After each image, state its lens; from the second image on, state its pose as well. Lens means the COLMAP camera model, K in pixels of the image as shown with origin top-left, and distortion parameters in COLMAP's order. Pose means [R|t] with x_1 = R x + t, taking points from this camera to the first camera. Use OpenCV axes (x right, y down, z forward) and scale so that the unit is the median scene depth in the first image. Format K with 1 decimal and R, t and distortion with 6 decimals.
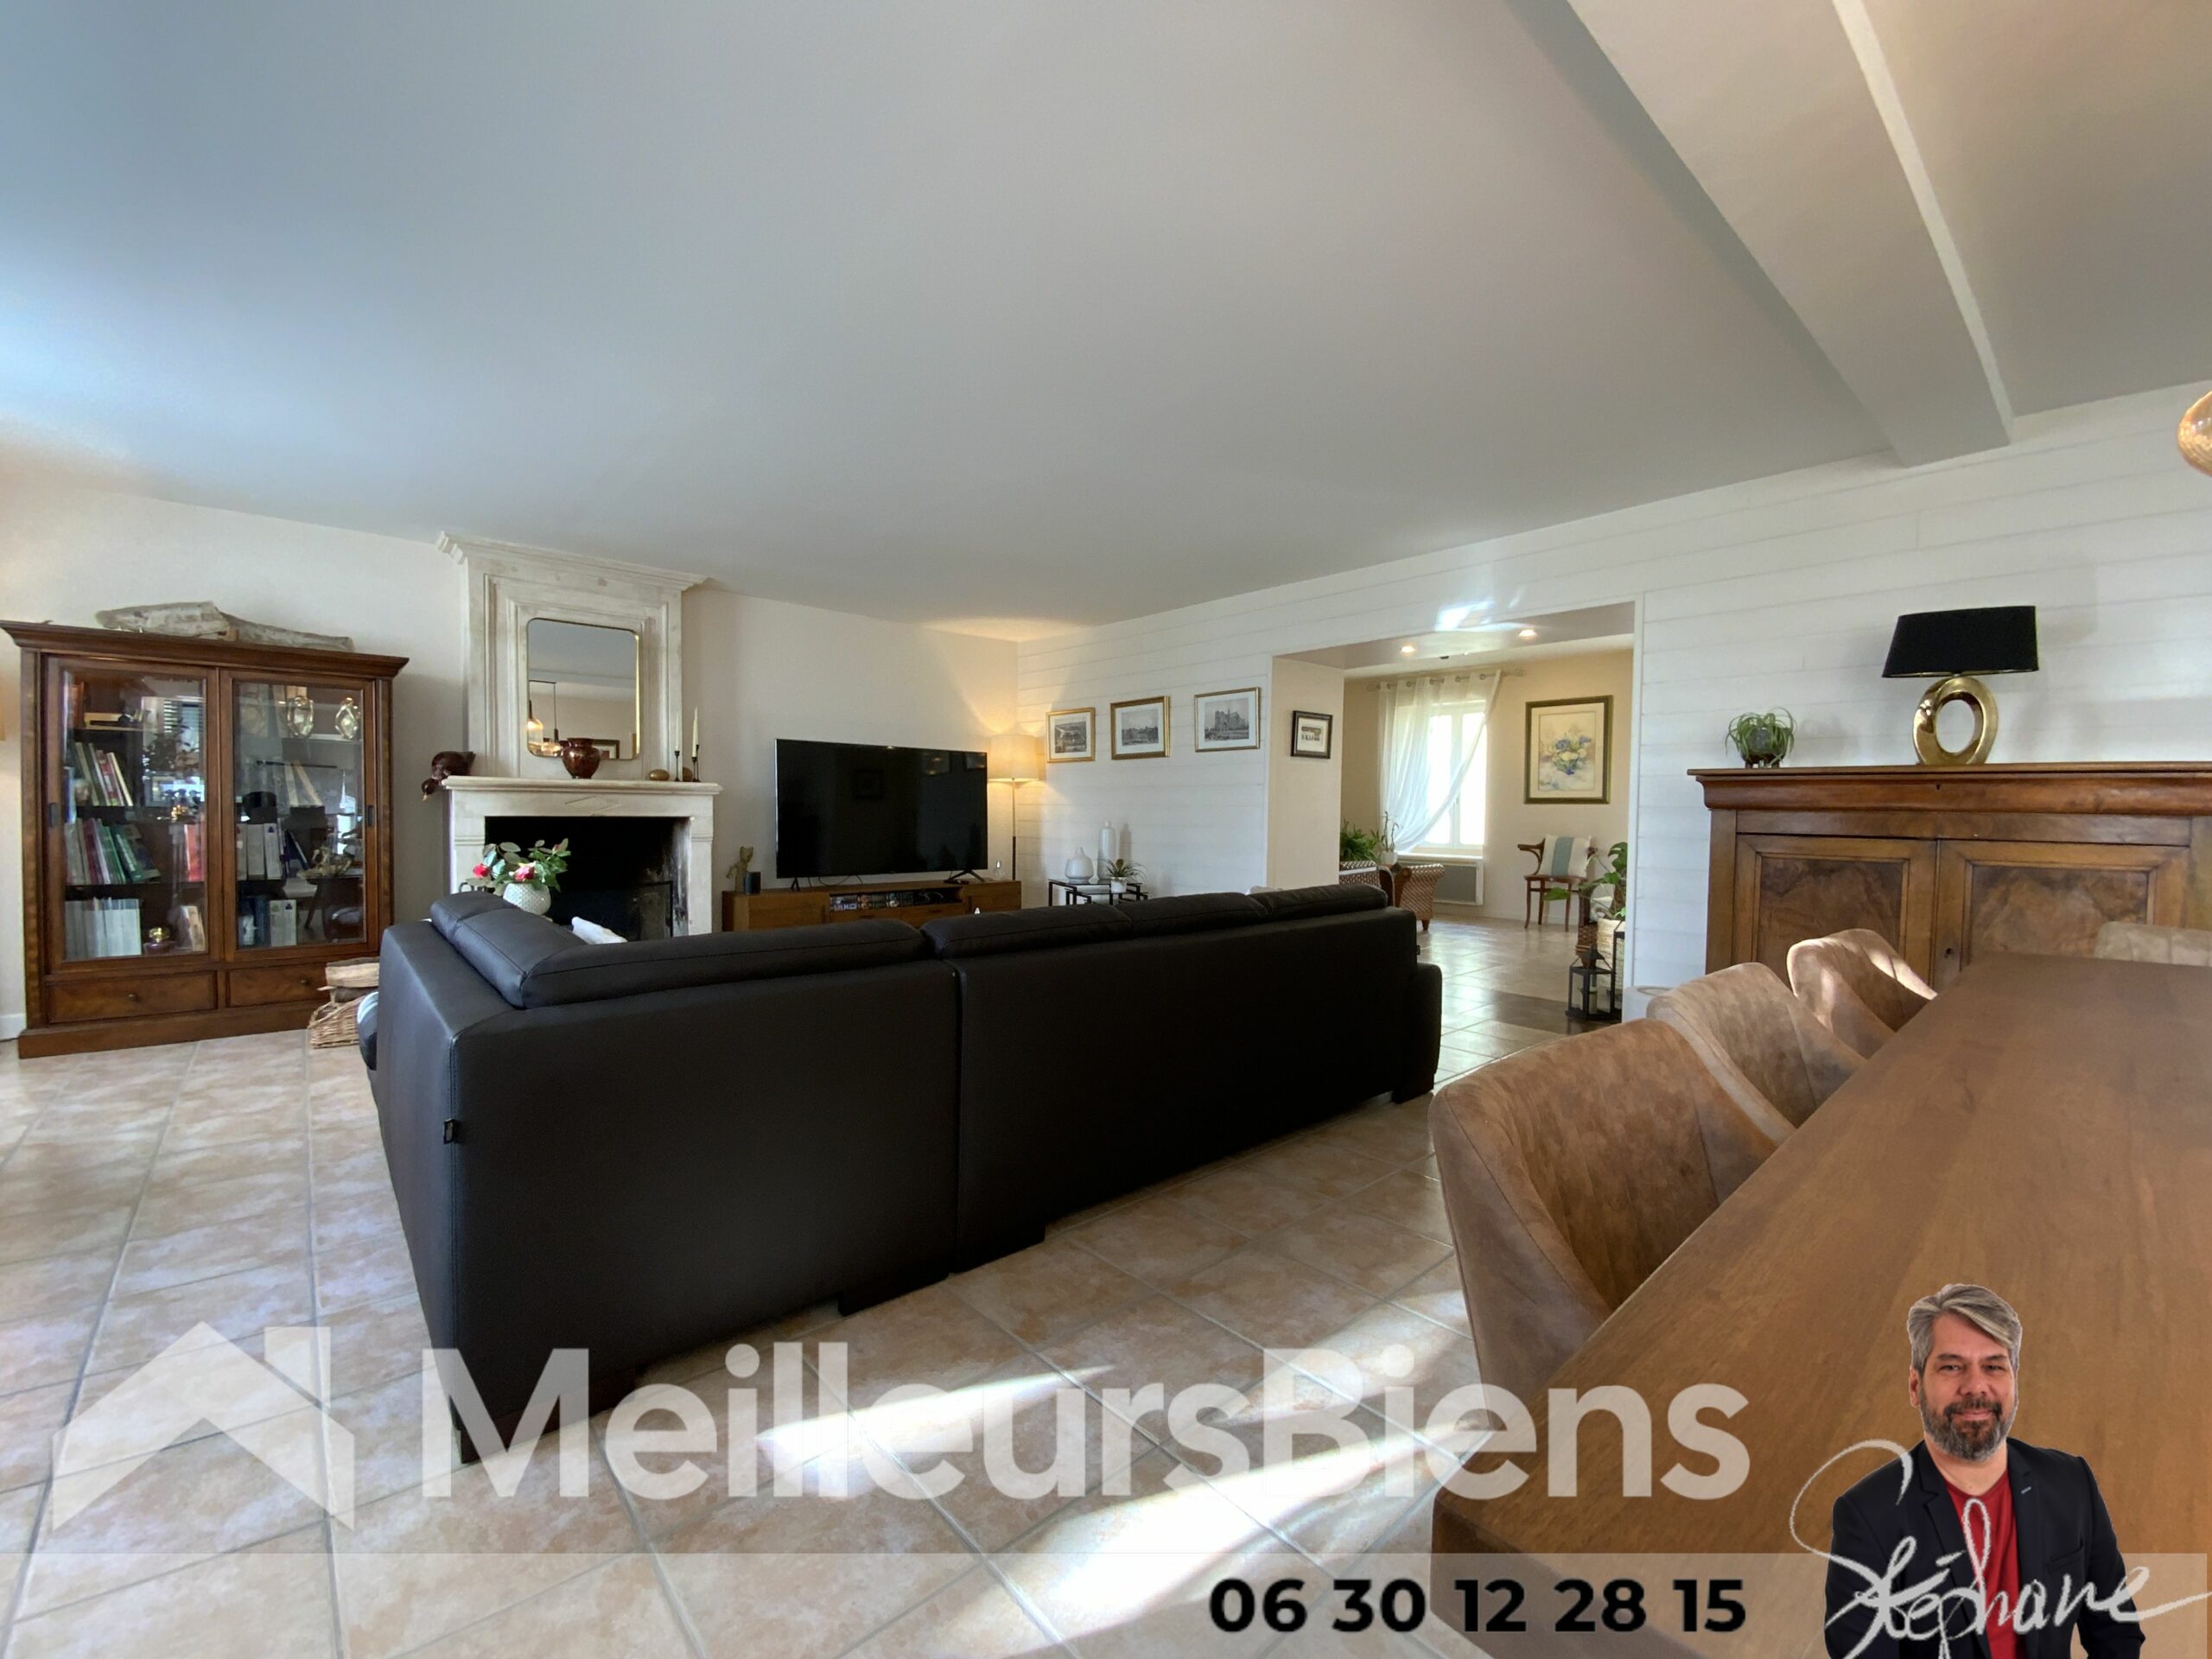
lens RADIAL K [[898.4, 0, 1106.0], [0, 898.4, 829.5], [0, 0, 1]] dist [0.000815, -0.009869]
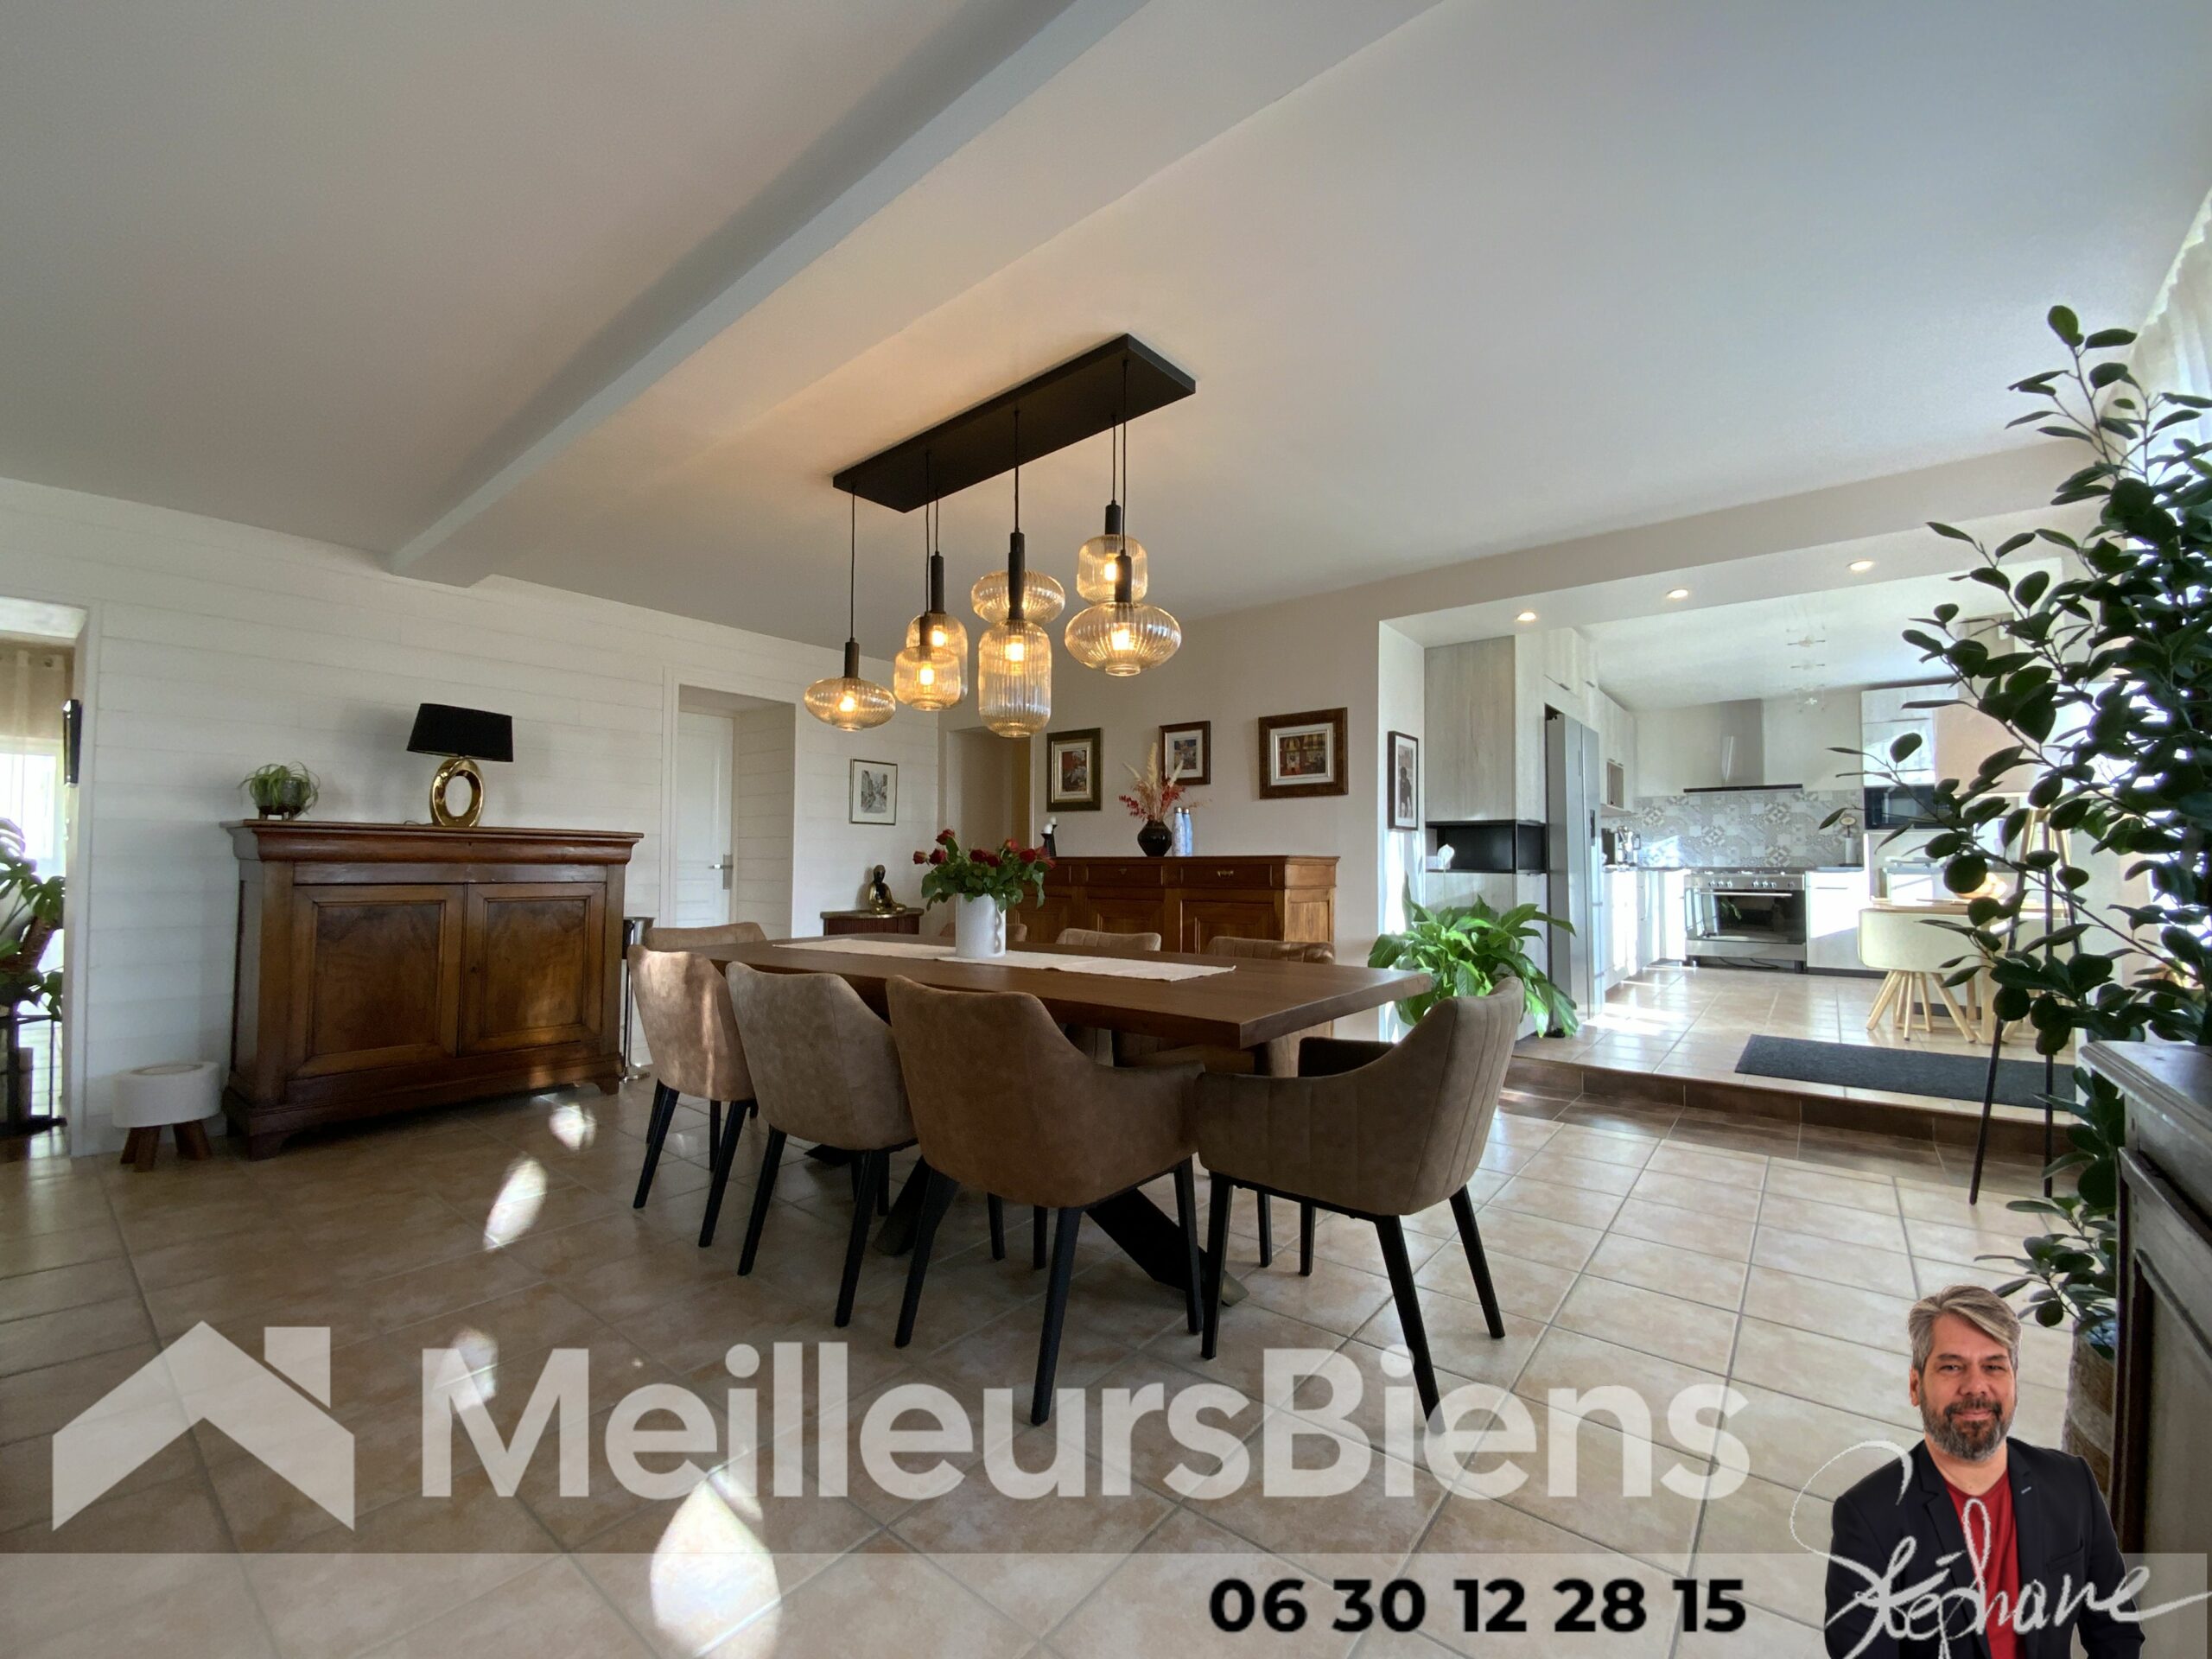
lens RADIAL K [[898.4, 0, 1106.0], [0, 898.4, 829.5], [0, 0, 1]] dist [0.000815, -0.009869]
pose [[-0.167030, 0.024937, 0.985636, -0.269541], [0.017886, 0.999592, -0.022259, -0.011801], [-0.985789, 0.013911, -0.167408, 0.159990]]
